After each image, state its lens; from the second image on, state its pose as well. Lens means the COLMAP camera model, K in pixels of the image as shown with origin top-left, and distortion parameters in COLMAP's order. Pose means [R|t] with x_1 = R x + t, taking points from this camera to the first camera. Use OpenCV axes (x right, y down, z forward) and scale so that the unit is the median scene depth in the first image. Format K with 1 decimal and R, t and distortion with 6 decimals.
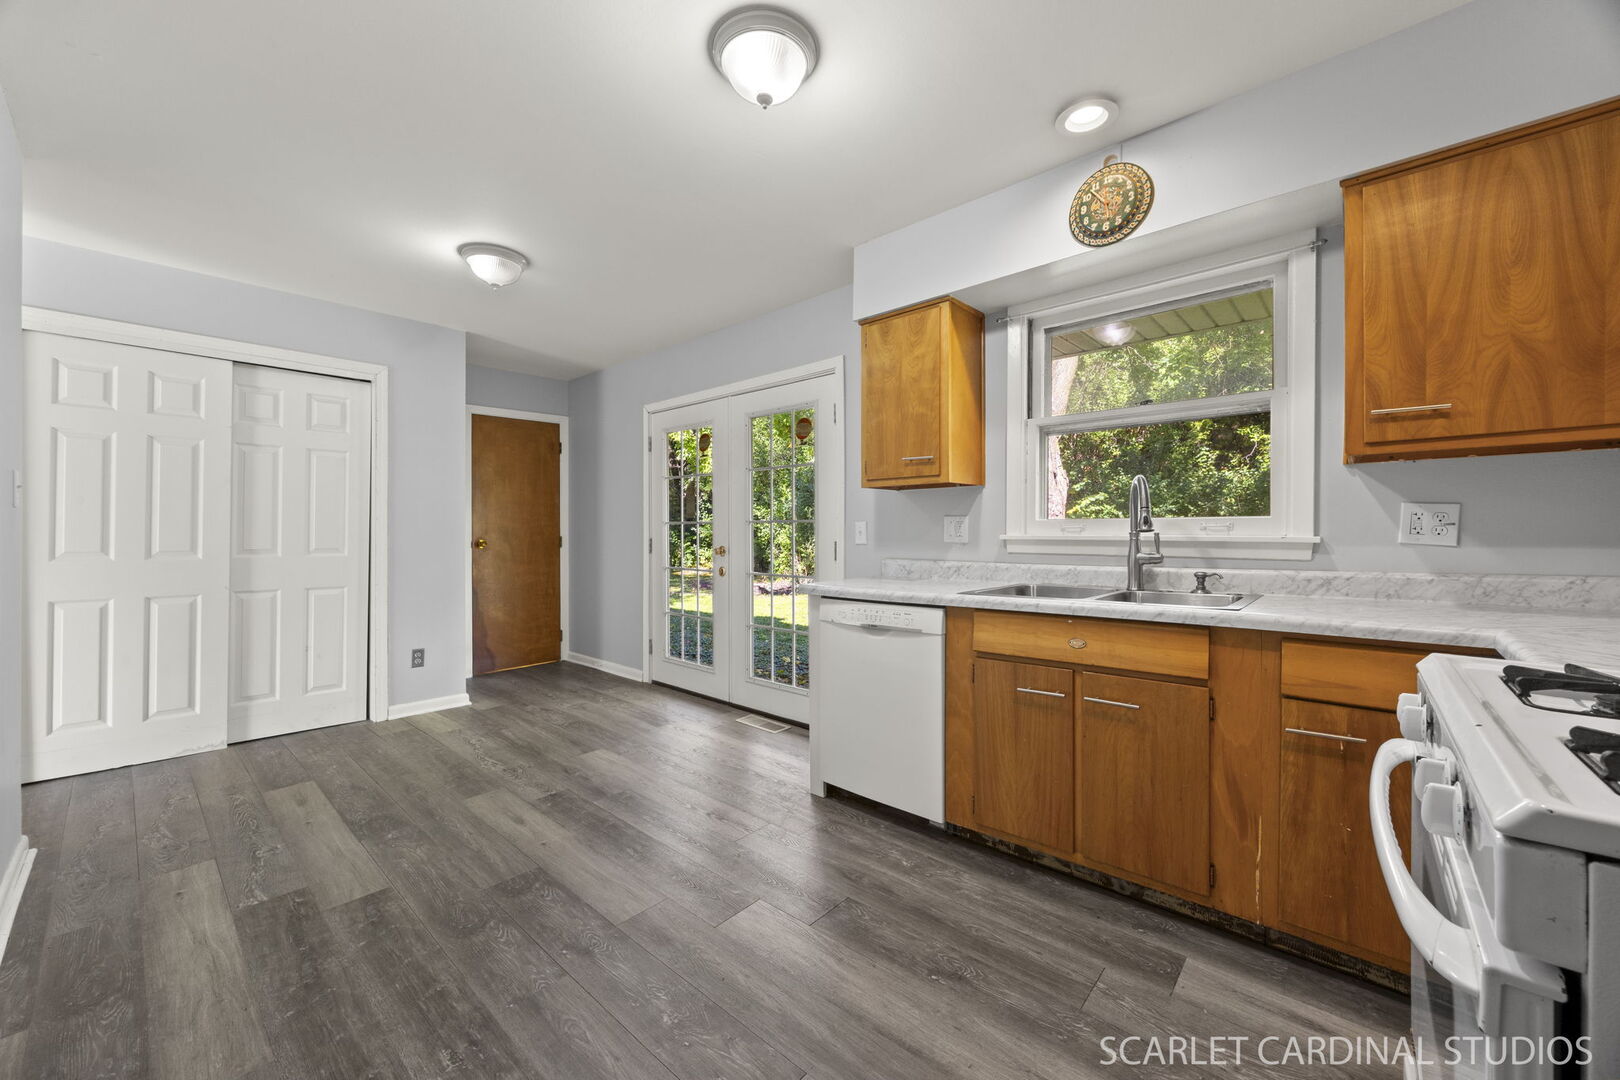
lens RADIAL K [[613.2, 0, 807.5], [0, 613.2, 516.7], [0, 0, 1]] dist [-0.000011, 0.000077]
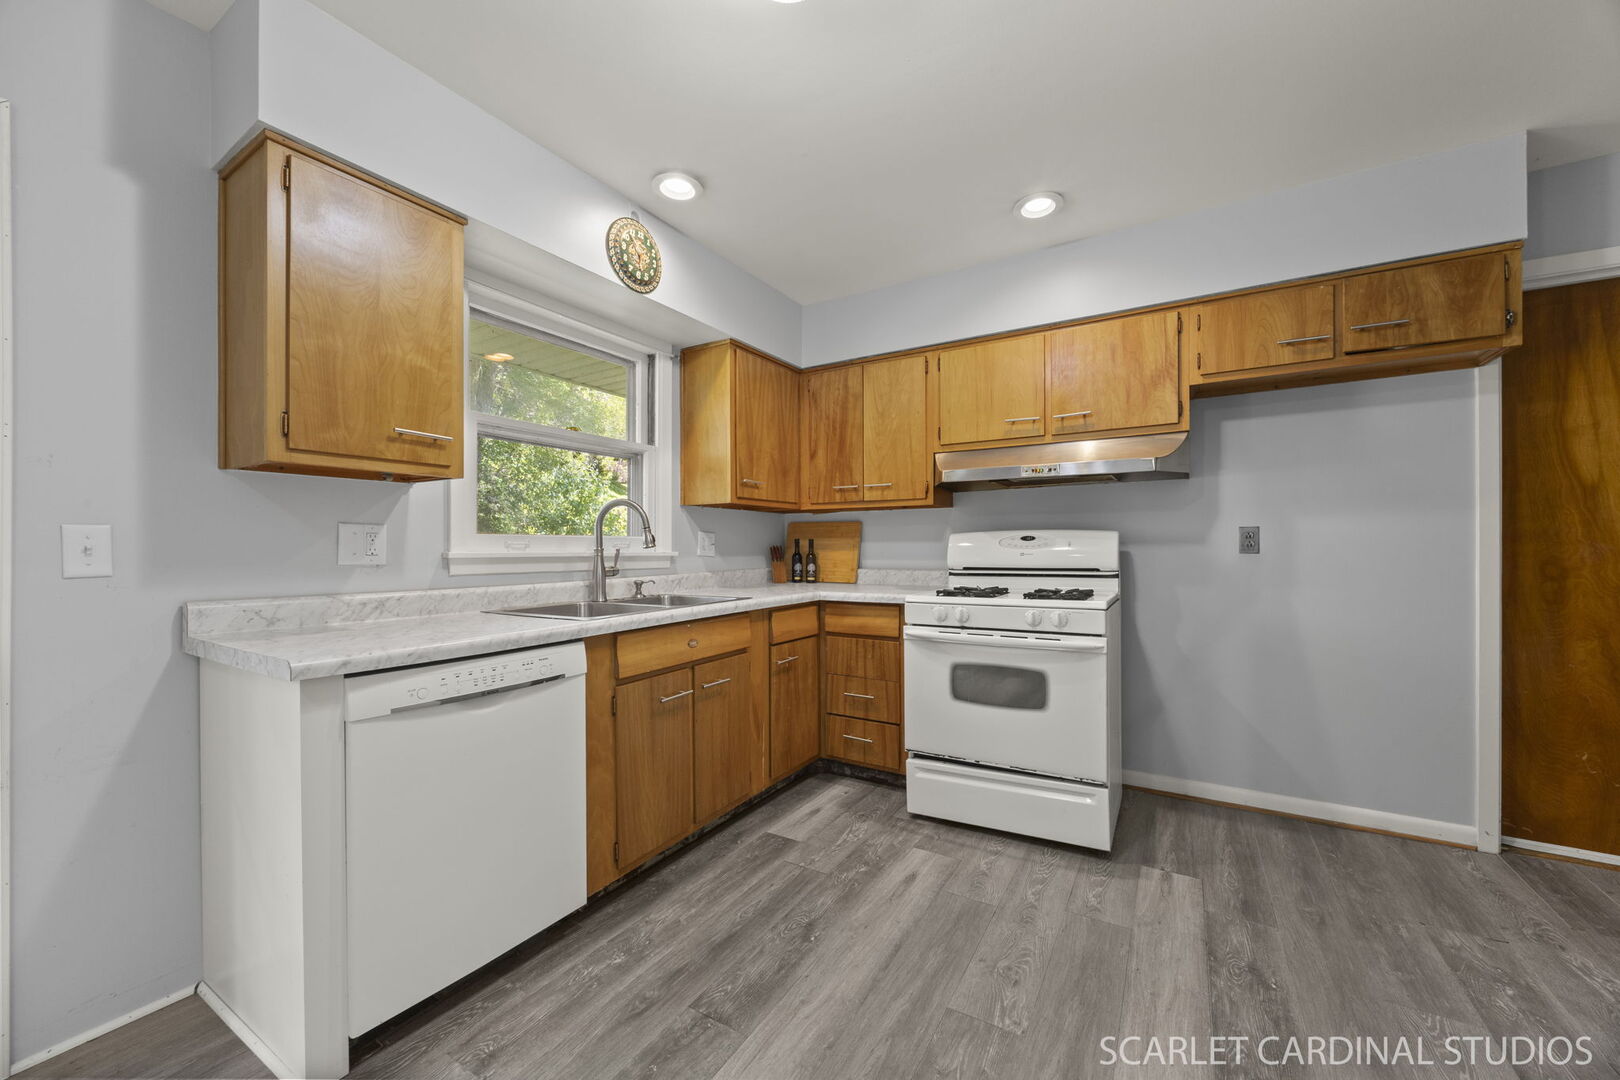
lens RADIAL K [[619.2, 0, 810.0], [0, 619.2, 540.0], [0, 0, 1]] dist [-0.001070, 0.000023]
pose [[-0.184240, 0.018550, 0.982706, -0.710707], [-0.017932, 0.999592, -0.022231, 0.031334], [-0.982718, -0.021717, -0.183833, 0.941882]]
